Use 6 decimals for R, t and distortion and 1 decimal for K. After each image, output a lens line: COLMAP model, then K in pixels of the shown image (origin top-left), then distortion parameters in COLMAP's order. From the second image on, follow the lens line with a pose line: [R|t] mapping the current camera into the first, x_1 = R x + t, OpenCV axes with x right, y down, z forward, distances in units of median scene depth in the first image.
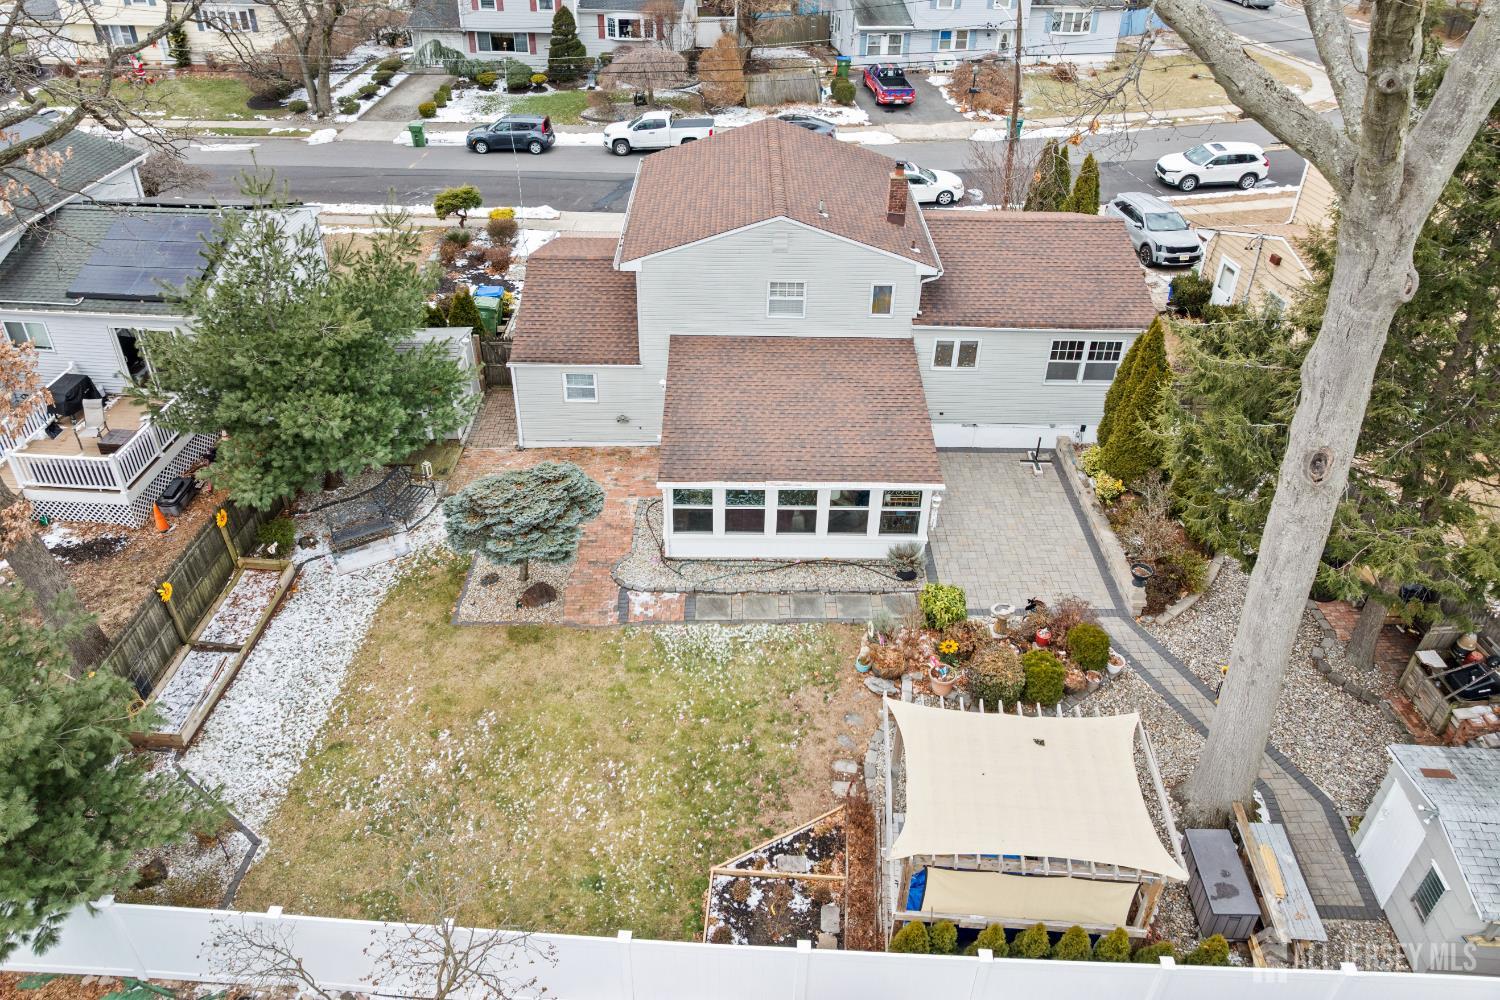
lens RADIAL K [[1034.8, 0, 744.4], [0, 1034.8, 473.8], [0, 0, 1]] dist [-0.034009, 0.000844]
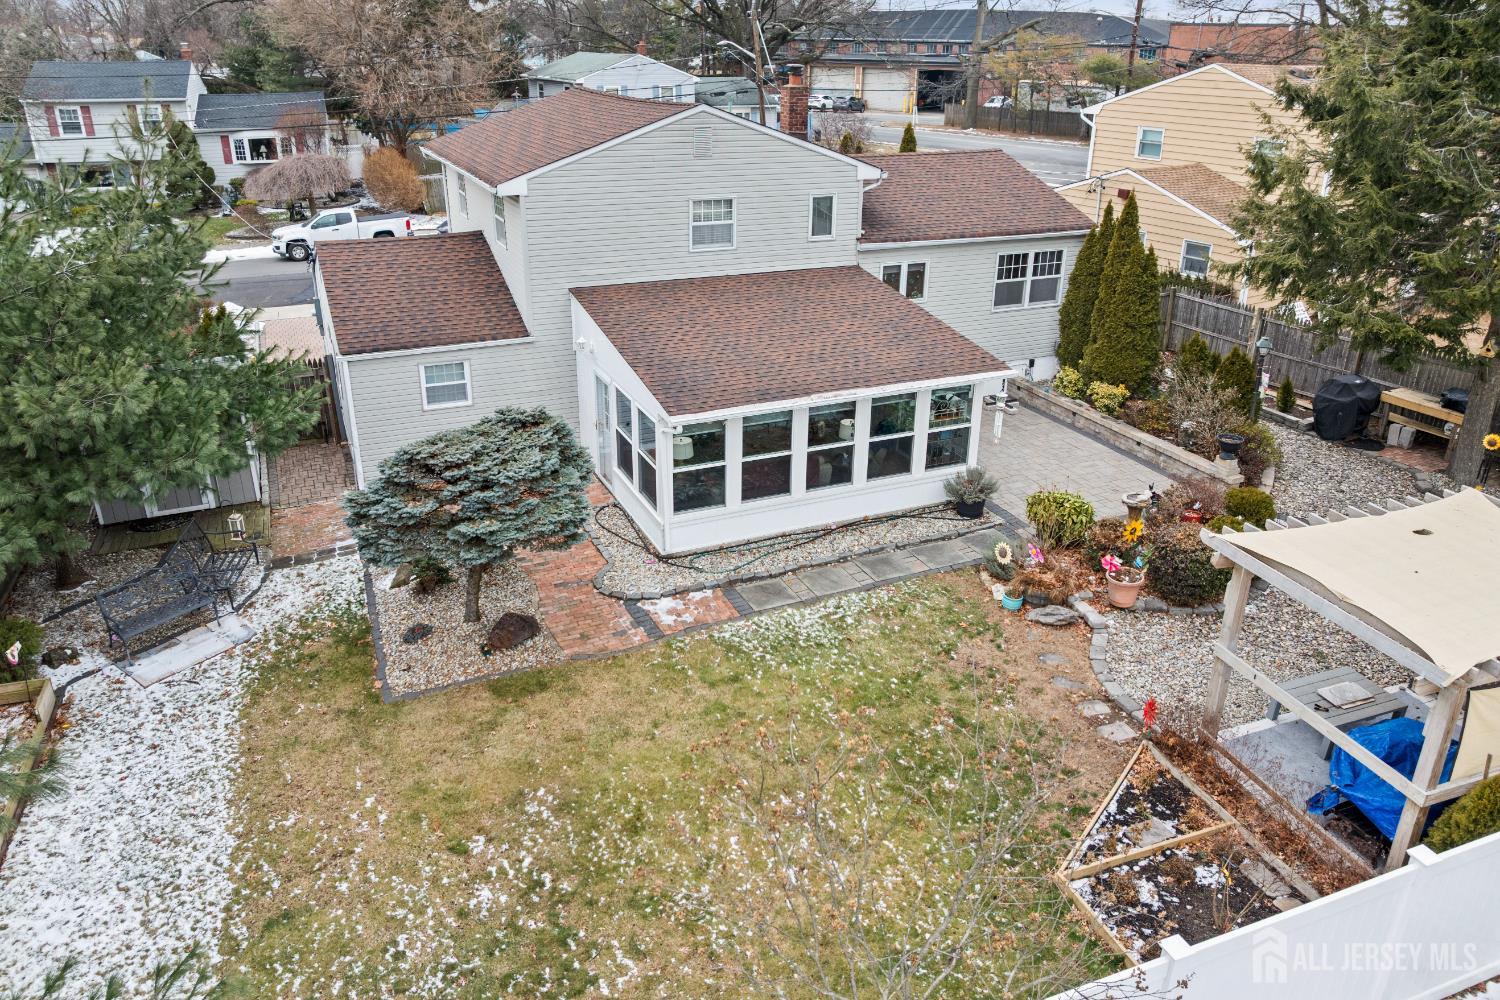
lens RADIAL K [[1050.6, 0, 750.0], [0, 1050.6, 500.0], [0, 0, 1]] dist [-0.037835, -0.001129]
pose [[0.913370, -0.168434, 0.370656, -0.283297], [0.233032, 0.962811, -0.136715, 0.157689], [-0.333844, 0.211246, 0.918653, 0.335524]]
